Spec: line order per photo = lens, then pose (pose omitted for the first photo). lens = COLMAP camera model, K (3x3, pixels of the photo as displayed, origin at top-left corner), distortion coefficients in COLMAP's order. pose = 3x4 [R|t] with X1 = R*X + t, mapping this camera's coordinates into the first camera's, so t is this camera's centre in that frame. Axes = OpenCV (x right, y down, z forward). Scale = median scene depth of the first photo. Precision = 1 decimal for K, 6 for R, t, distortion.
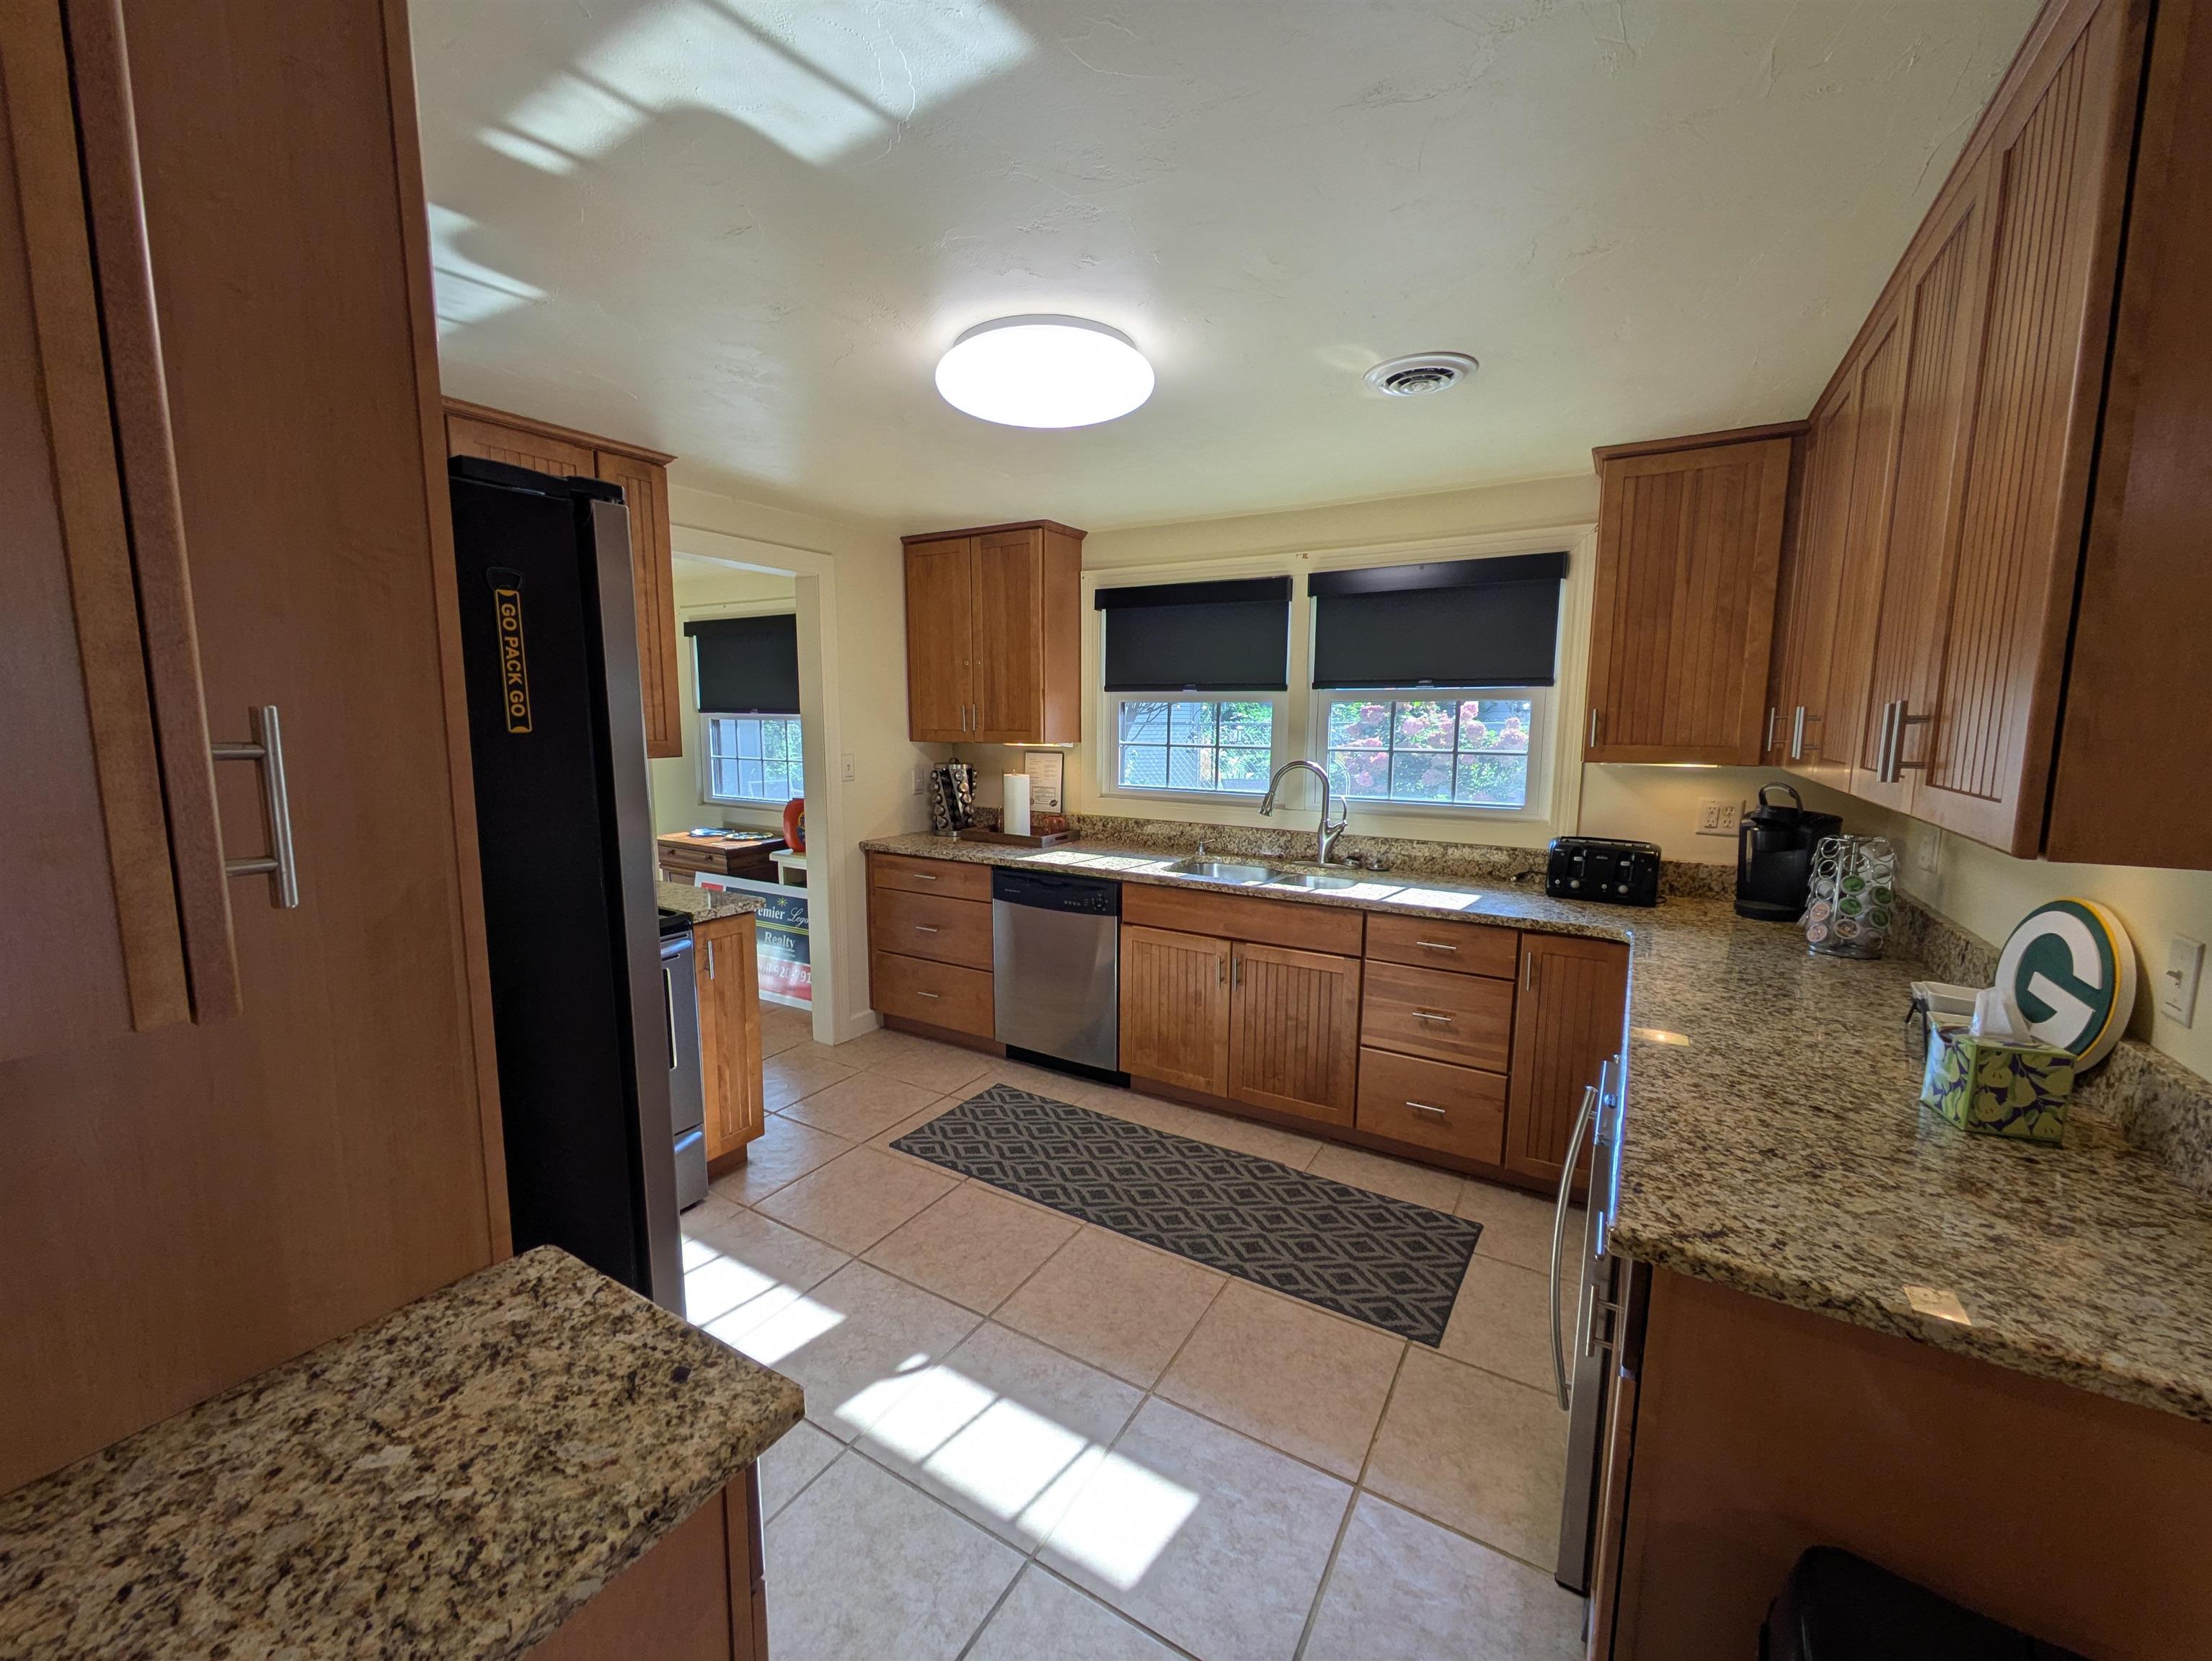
lens RADIAL K [[879.0, 0, 1094.8], [0, 879.0, 828.8], [0, 0, 1]] dist [0.001823, 0.000074]
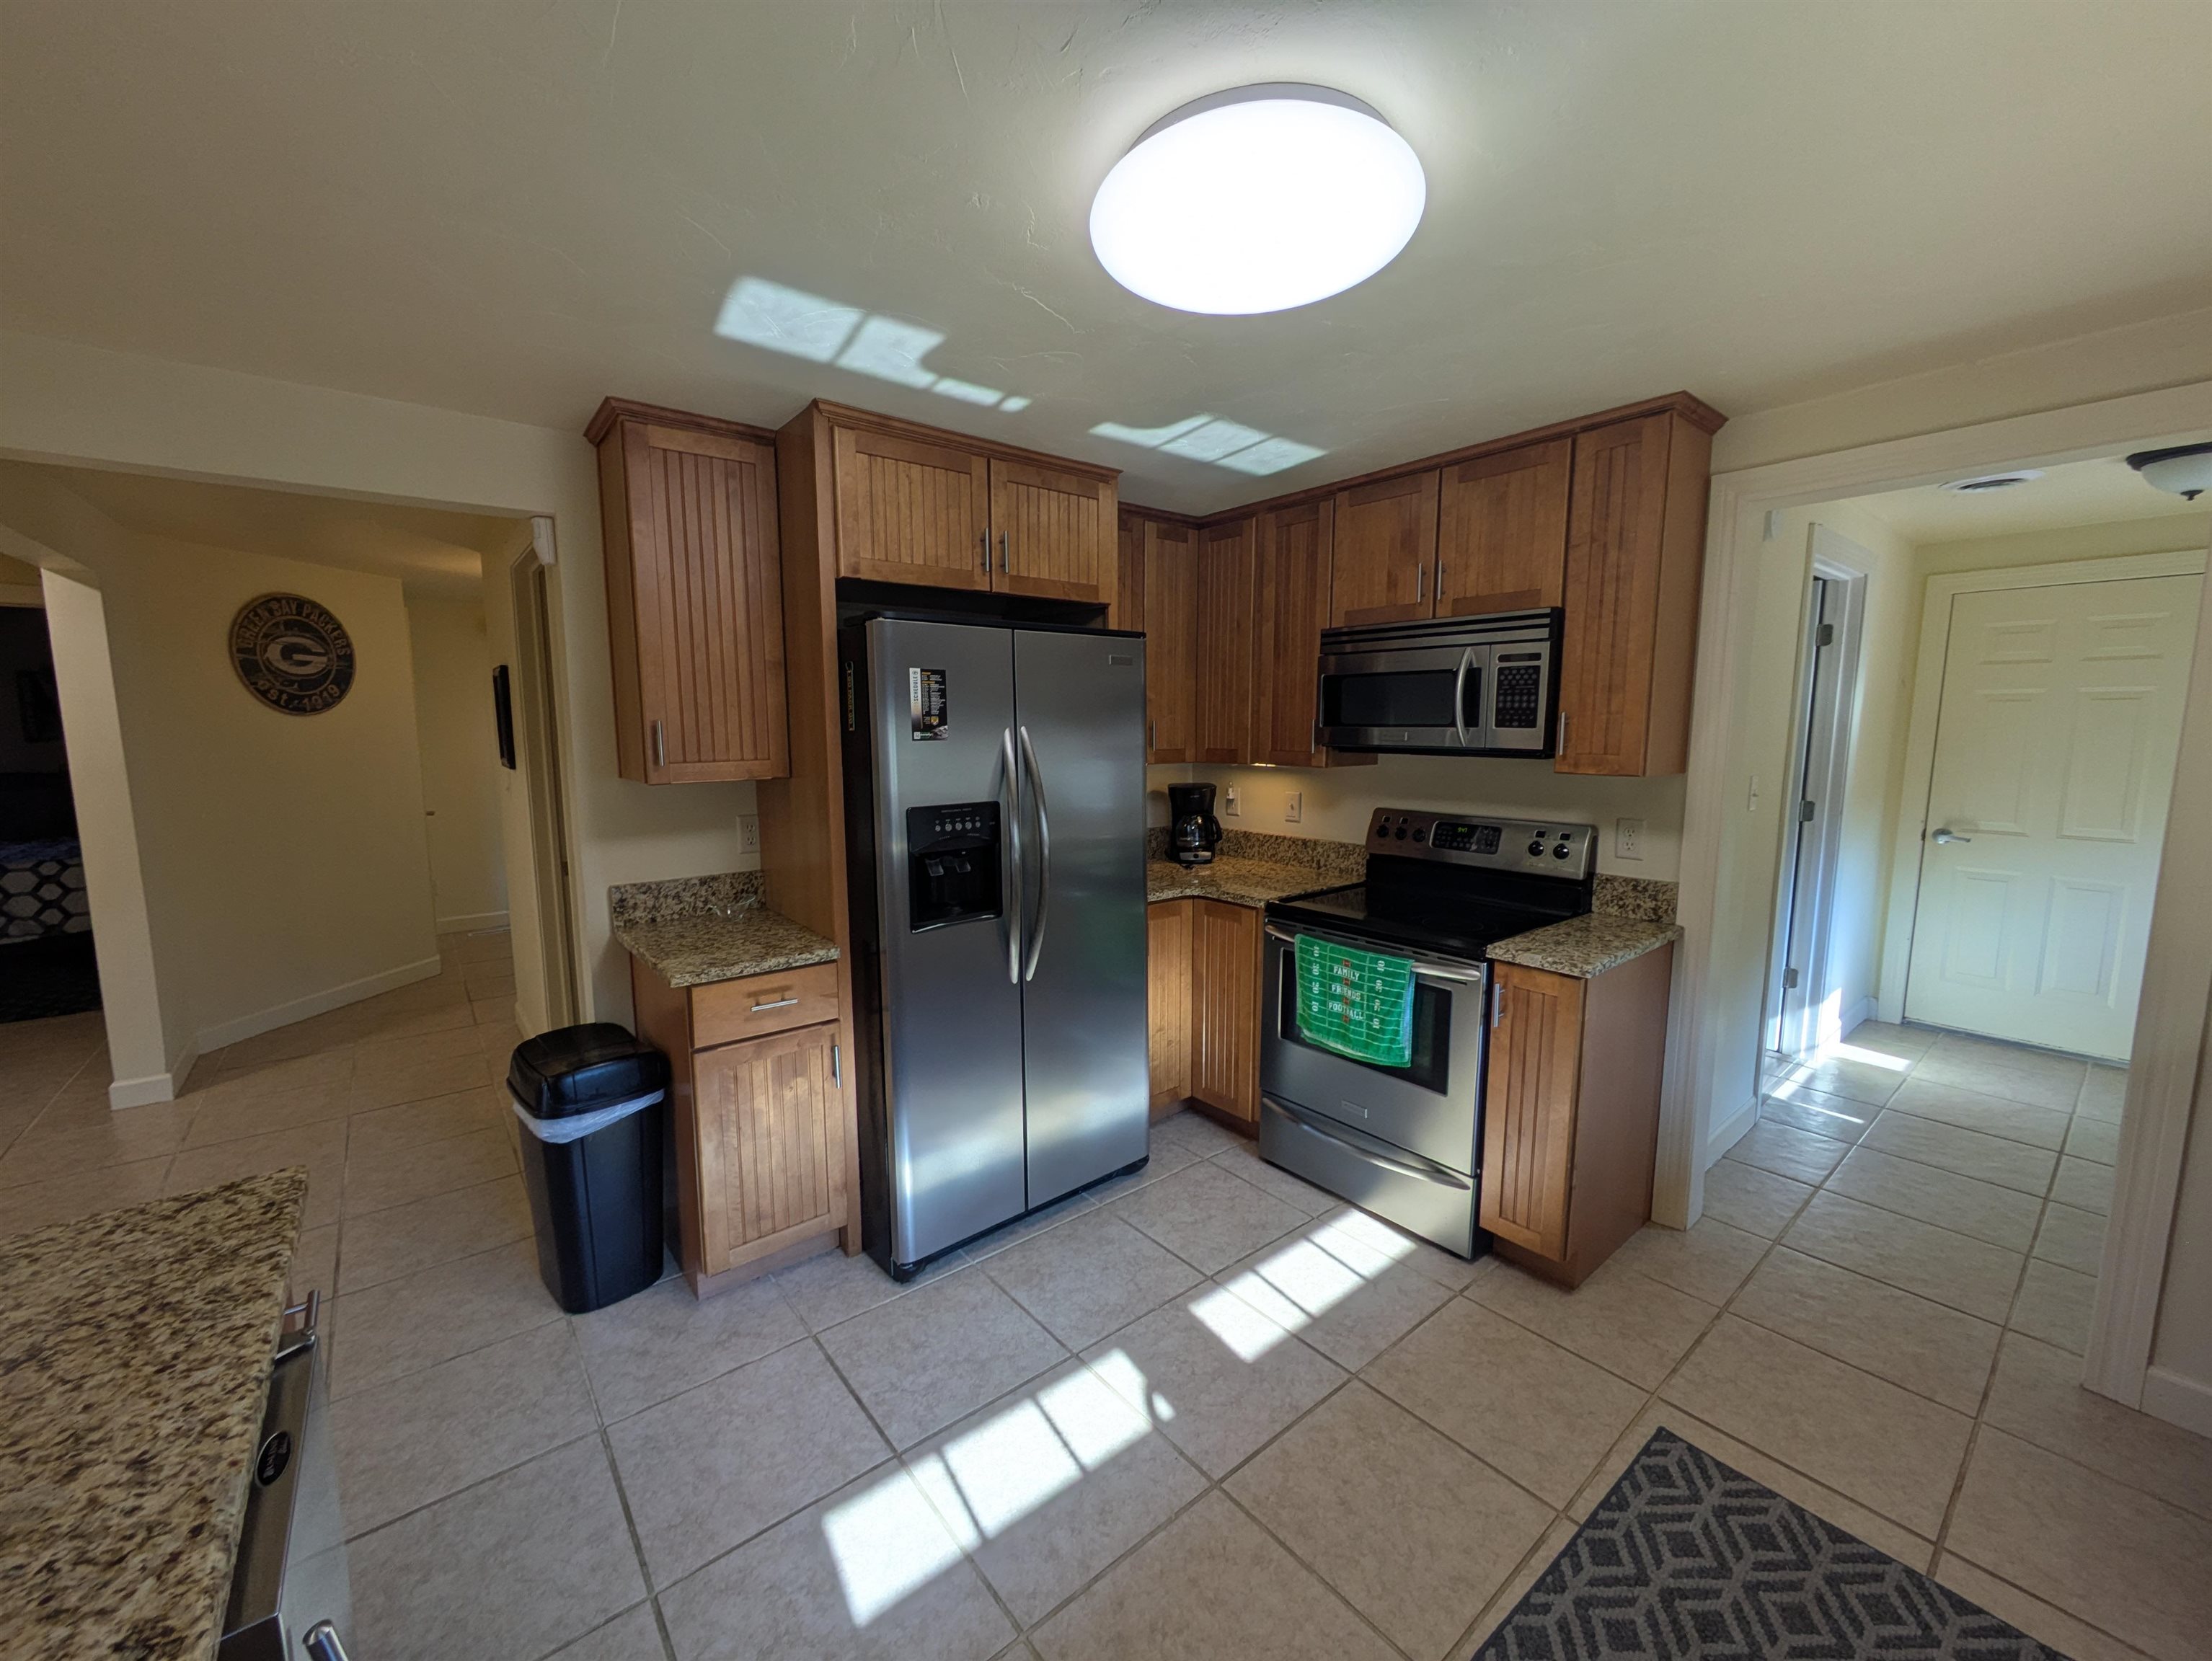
lens RADIAL K [[879.0, 0, 1096.3], [0, 879.0, 831.8], [0, 0, 1]] dist [0.001823, 0.000074]
pose [[-0.342020, 0.113128, -0.932858, 0.733811], [-0.122251, 0.978933, 0.163537, -0.168618], [0.931706, 0.169976, -0.320985, 1.319052]]
